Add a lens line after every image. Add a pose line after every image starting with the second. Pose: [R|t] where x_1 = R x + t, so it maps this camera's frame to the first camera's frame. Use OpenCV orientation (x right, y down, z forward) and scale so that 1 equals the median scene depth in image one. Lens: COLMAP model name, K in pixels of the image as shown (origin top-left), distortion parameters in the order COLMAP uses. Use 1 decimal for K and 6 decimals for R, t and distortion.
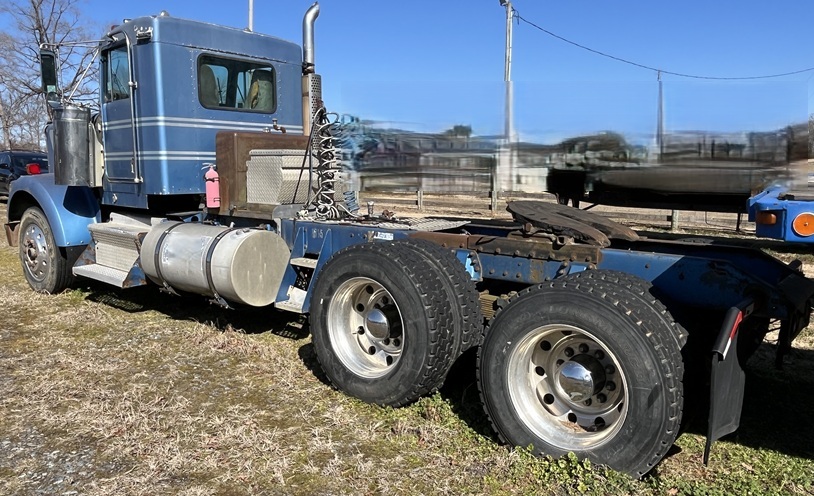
lens RADIAL K [[634.3, 0, 407.0], [0, 634.3, 248.0], [0, 0, 1]] dist [-0.004212, -0.003381]
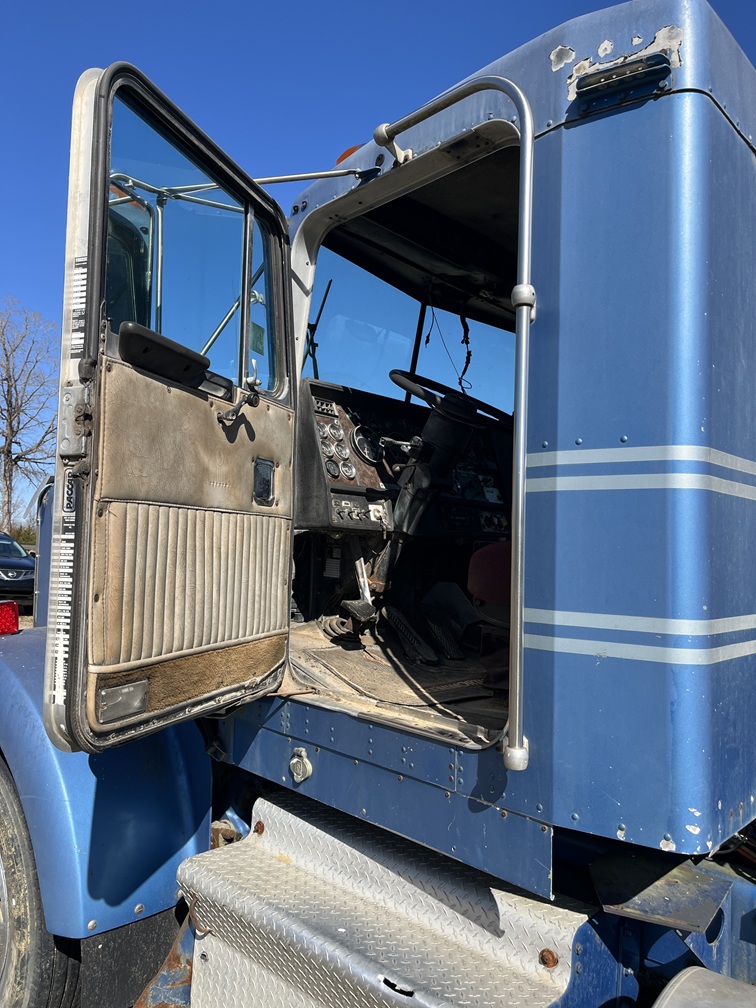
lens RADIAL K [[735.9, 0, 378.0], [0, 735.9, 504.0], [0, 0, 1]] dist [0.008065, 0.002460]
pose [[0.998867, 0.032753, -0.034522, -0.472529], [-0.038772, 0.980758, -0.191340, -0.140781], [0.027591, 0.192462, 0.980916, 0.769970]]
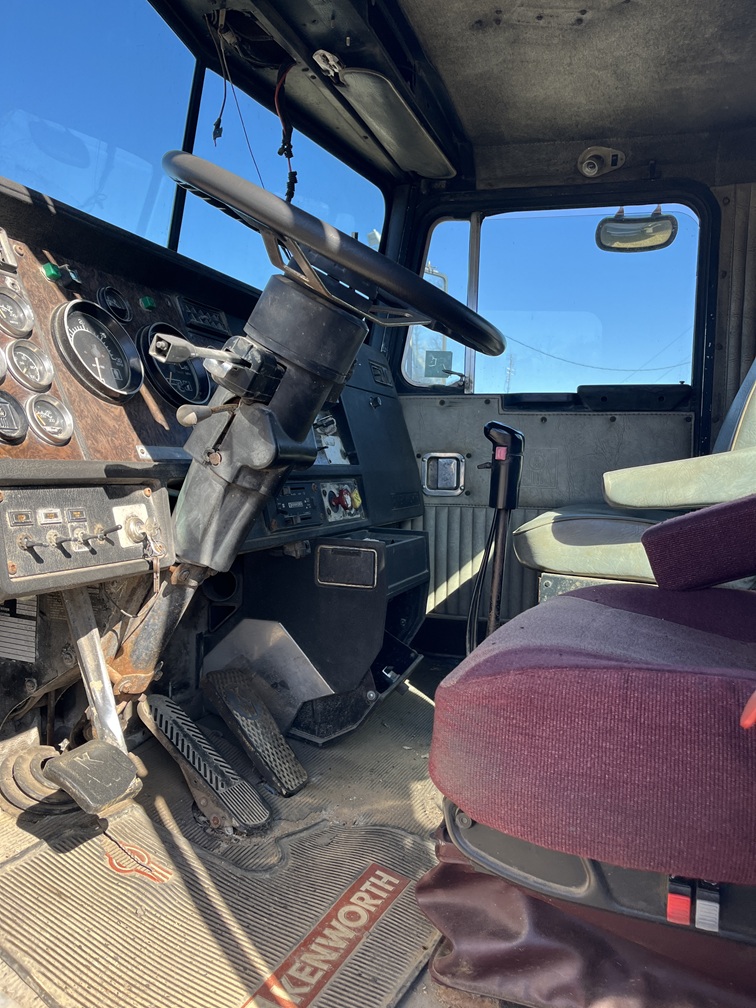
lens RADIAL K [[735.9, 0, 378.0], [0, 735.9, 504.0], [0, 0, 1]] dist [0.008065, 0.002460]
pose [[0.938384, 0.009343, 0.345469, -0.483417], [0.013322, 0.997914, -0.063175, -0.176818], [-0.345339, 0.063885, 0.936301, 0.893526]]
